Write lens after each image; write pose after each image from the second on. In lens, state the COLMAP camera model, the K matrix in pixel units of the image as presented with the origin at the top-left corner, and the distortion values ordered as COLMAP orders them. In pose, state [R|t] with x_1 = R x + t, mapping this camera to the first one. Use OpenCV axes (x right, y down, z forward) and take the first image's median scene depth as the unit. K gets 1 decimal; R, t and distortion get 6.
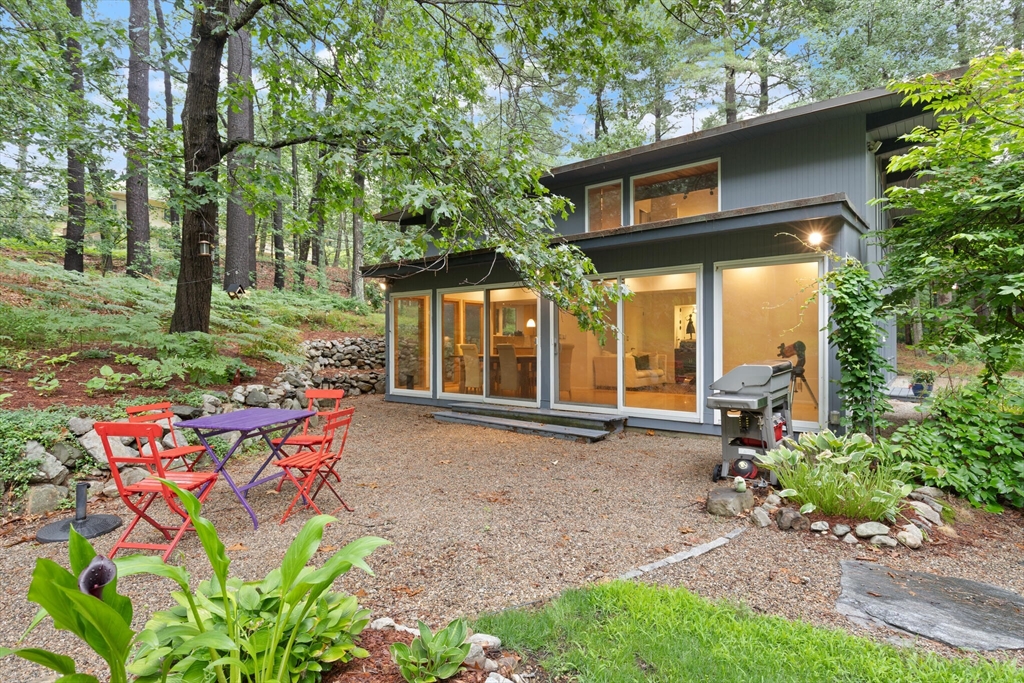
lens RADIAL K [[542.7, 0, 512.7], [0, 542.7, 340.0], [0, 0, 1]] dist [-0.002660, -0.000123]
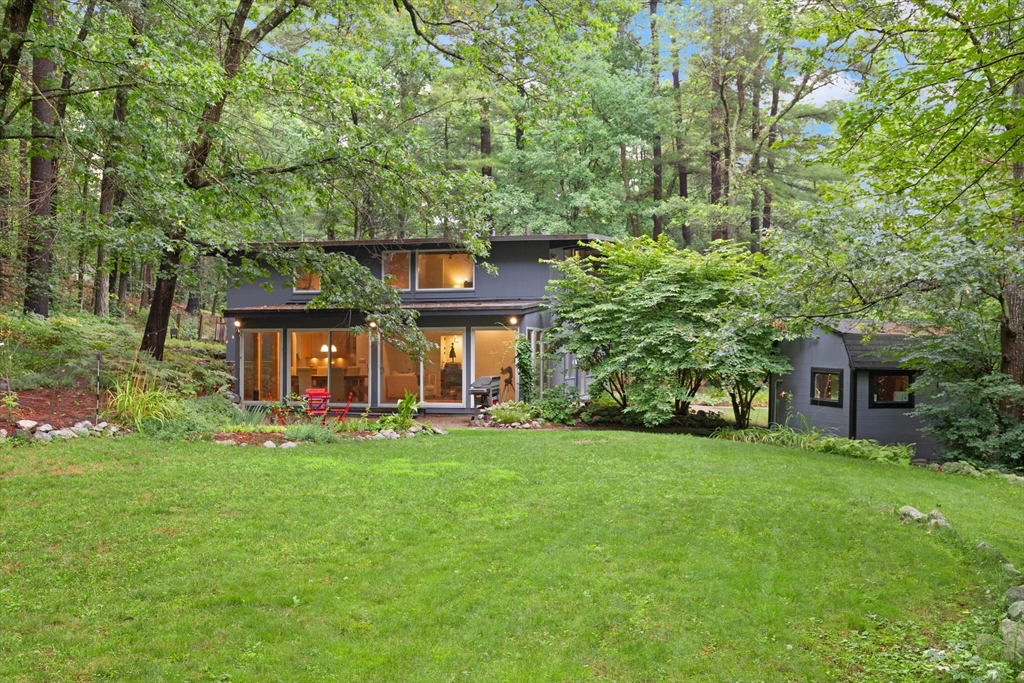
lens RADIAL K [[892.2, 0, 512.2], [0, 892.2, 343.9], [0, 0, 1]] dist [0.000729, 0.001013]
pose [[0.918435, 0.007016, 0.395511, -0.845077], [-0.002975, 0.999937, -0.010830, -0.049306], [-0.395562, 0.008770, 0.918398, -2.224876]]
